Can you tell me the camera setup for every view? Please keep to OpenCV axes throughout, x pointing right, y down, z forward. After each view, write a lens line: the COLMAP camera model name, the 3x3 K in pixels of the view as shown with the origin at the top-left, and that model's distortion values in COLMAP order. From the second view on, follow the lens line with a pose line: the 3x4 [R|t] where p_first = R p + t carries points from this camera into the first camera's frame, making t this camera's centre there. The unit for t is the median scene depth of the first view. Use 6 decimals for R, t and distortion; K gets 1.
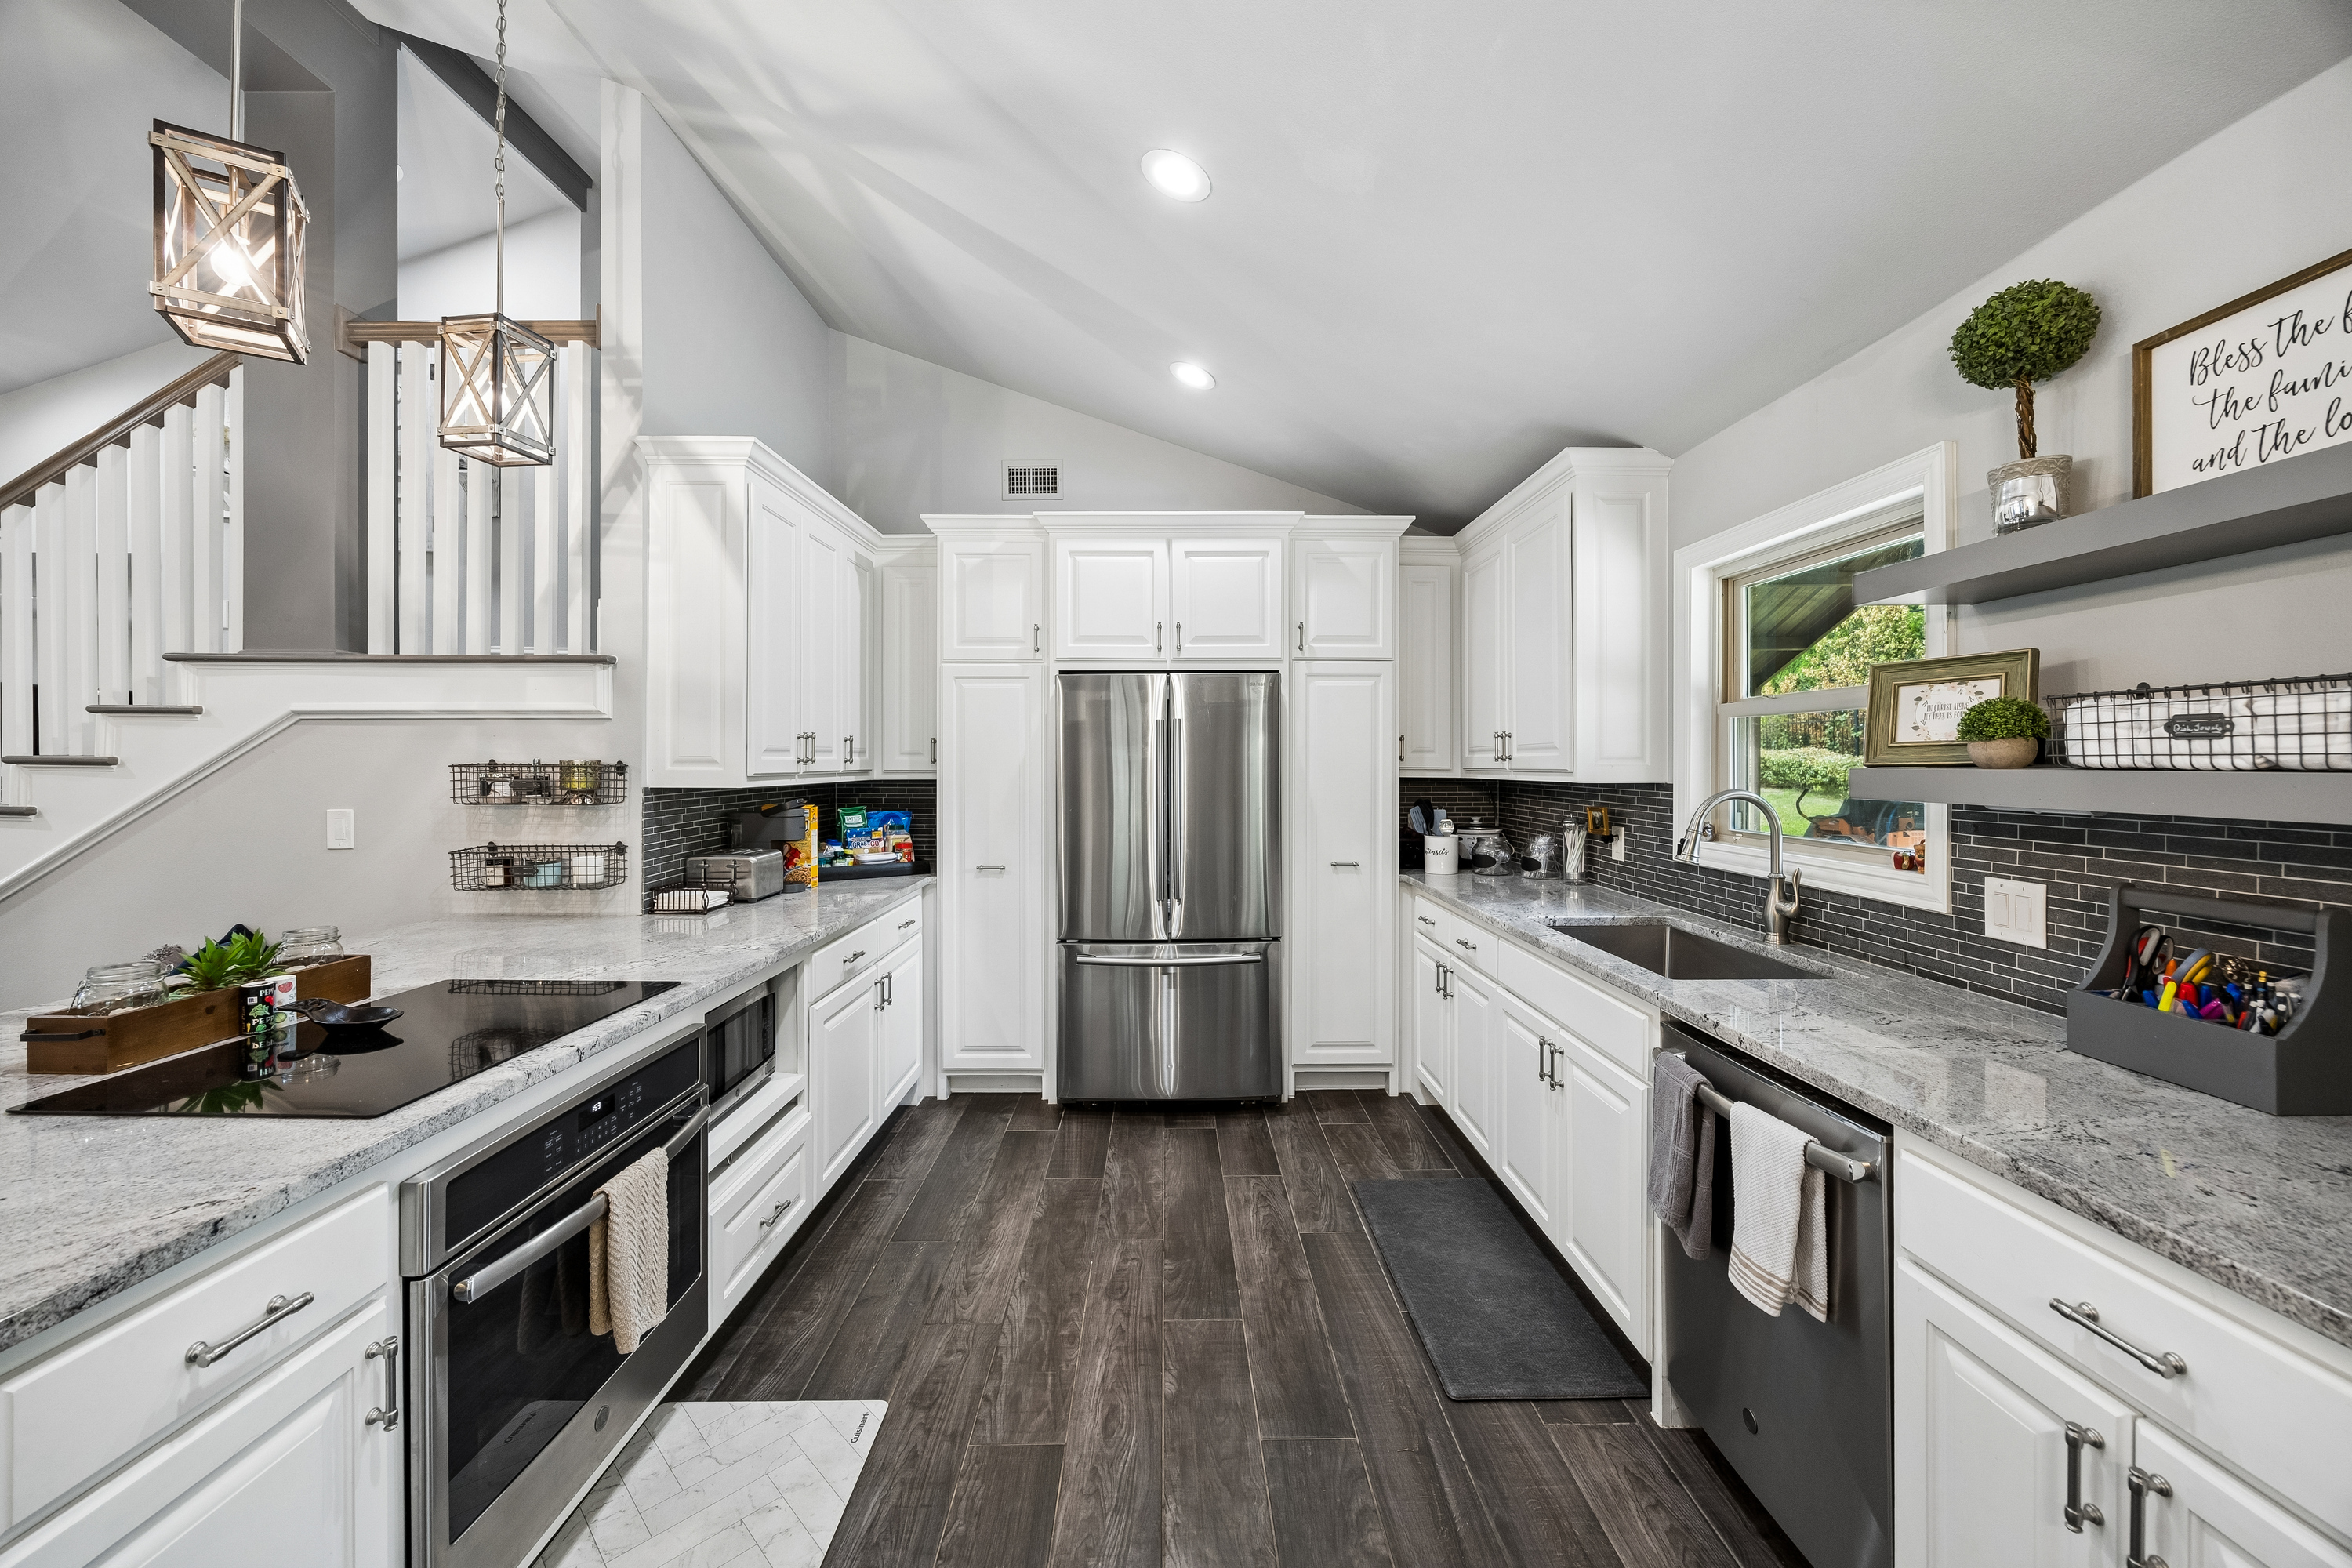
lens RADIAL K [[883.5, 0, 1187.8], [0, 883.5, 761.7], [0, 0, 1]] dist [-0.003543, -0.000239]
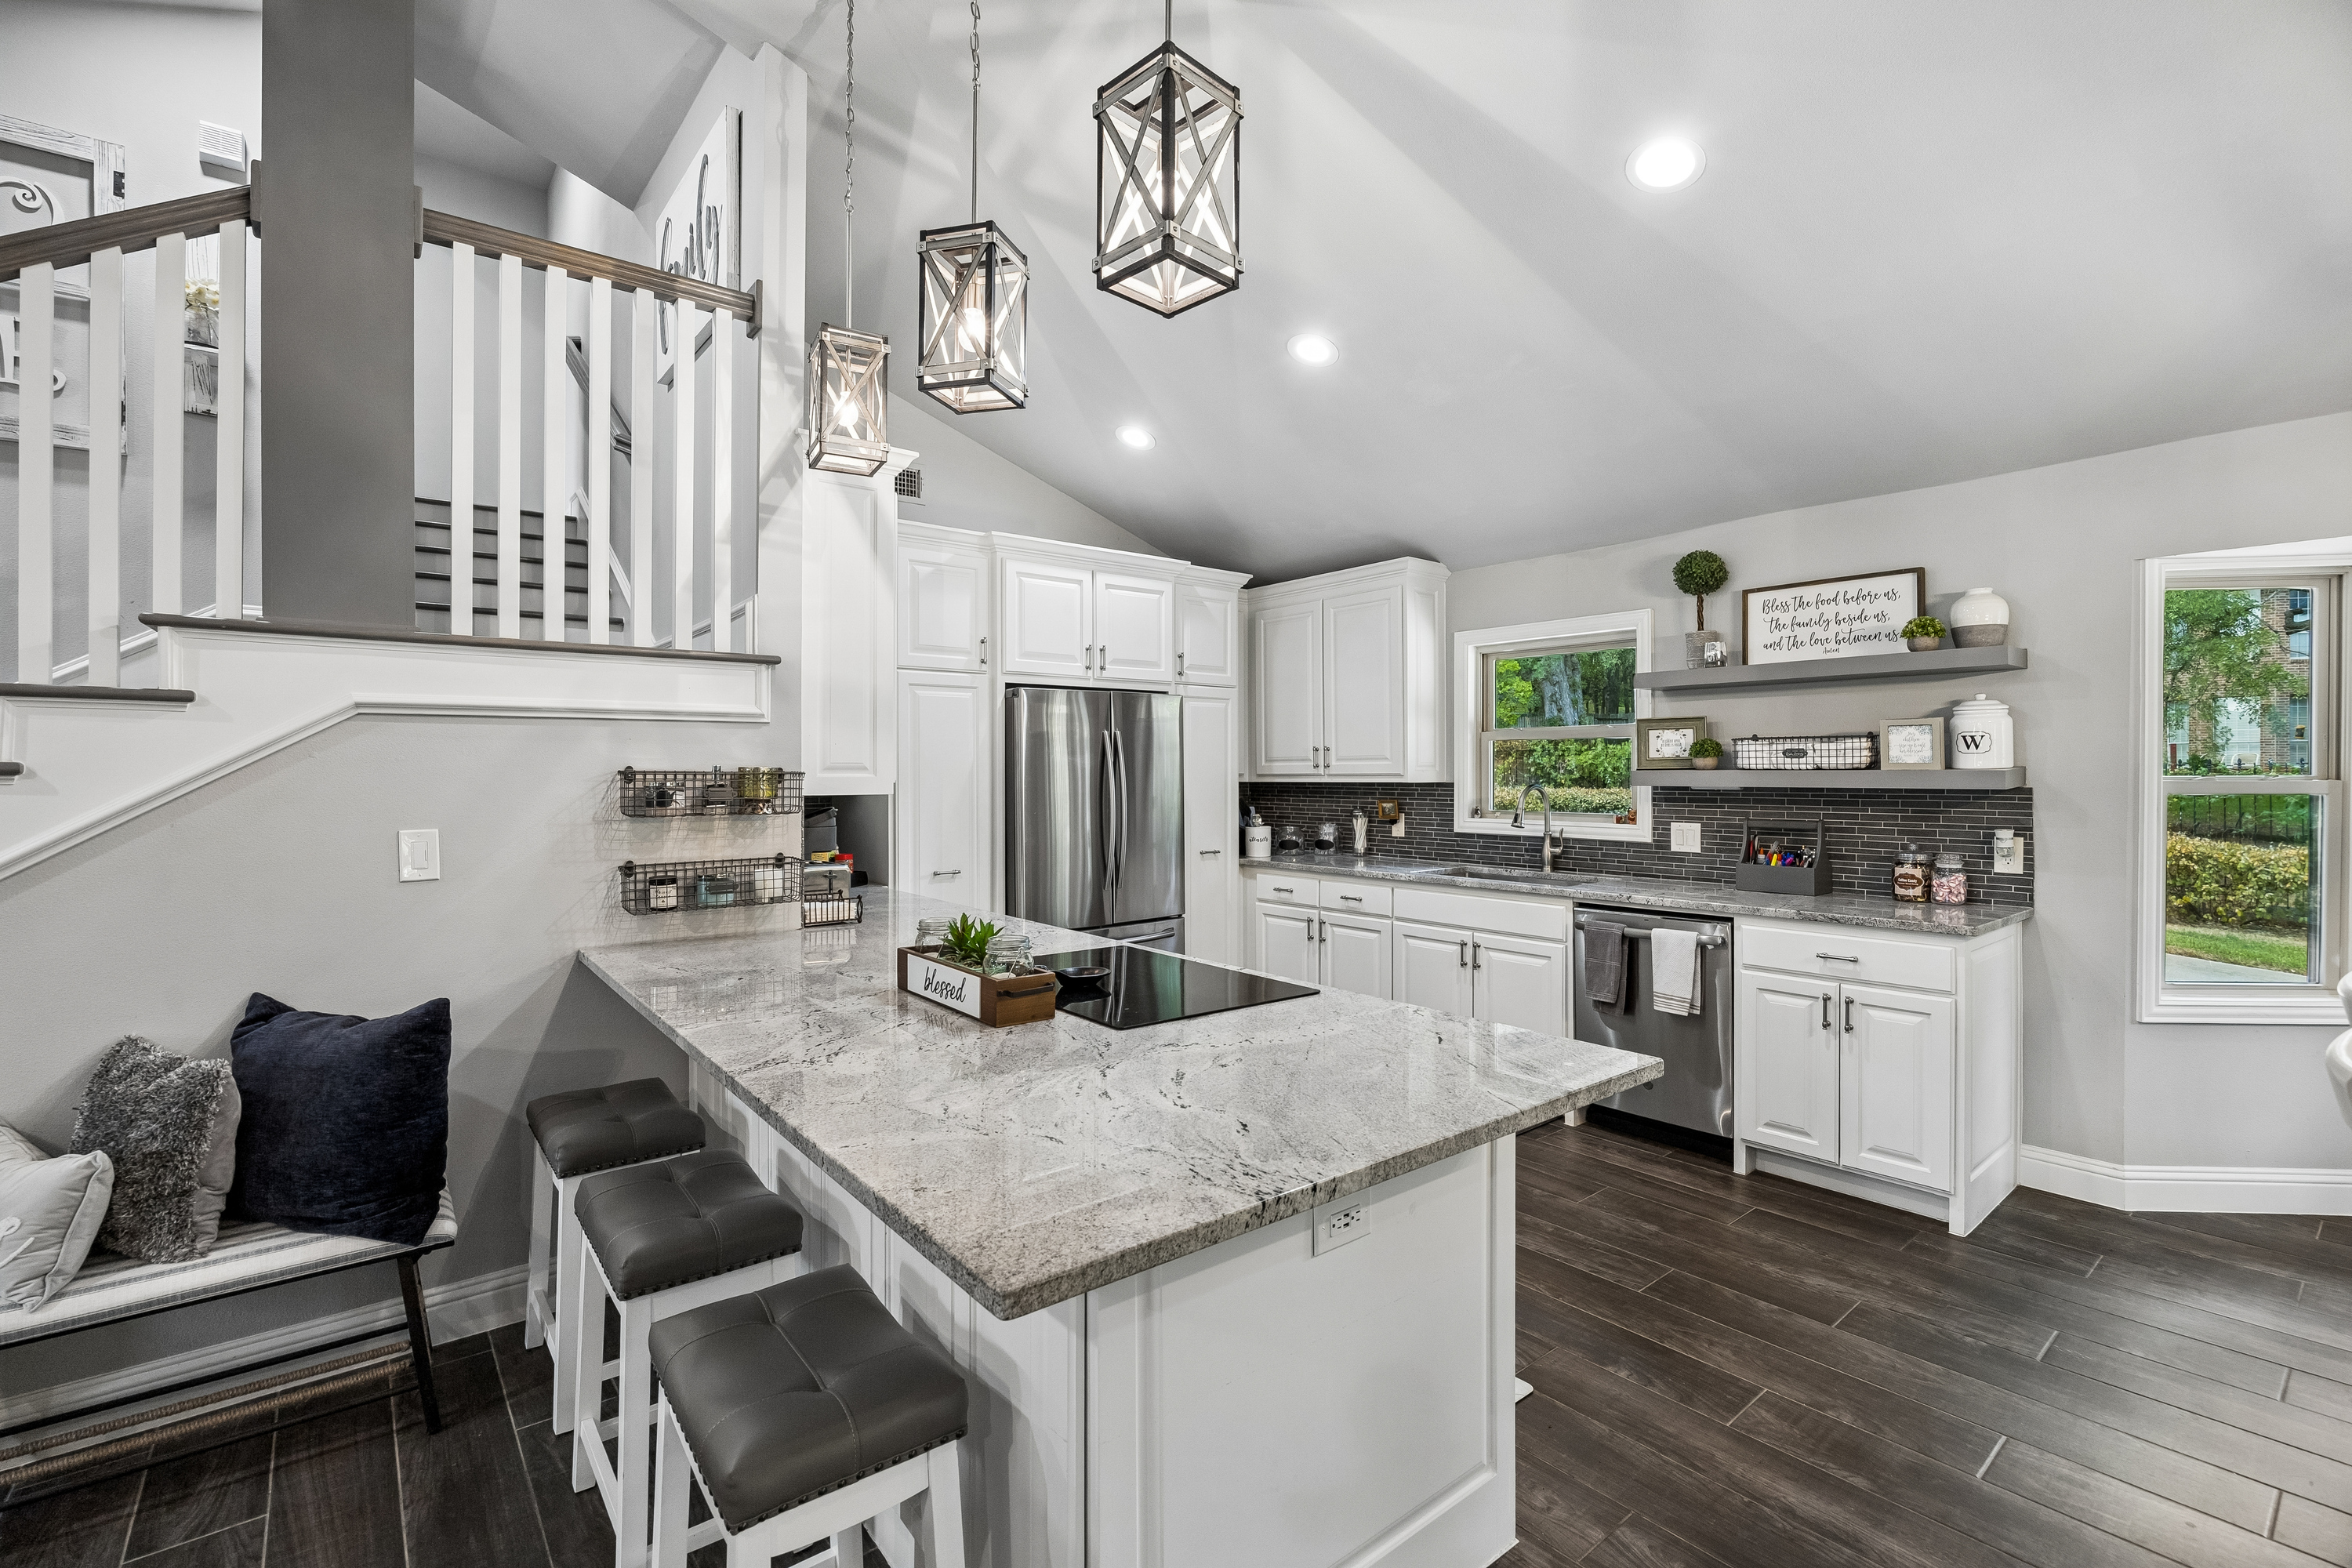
lens RADIAL K [[1011.0, 0, 1183.6], [0, 1011.0, 777.4], [0, 0, 1]] dist [-0.019531, 0.001201]
pose [[0.791477, -0.006162, 0.611168, -0.959066], [0.002717, 0.999975, 0.006564, 0.003424], [-0.611194, -0.003535, 0.791473, -0.118763]]
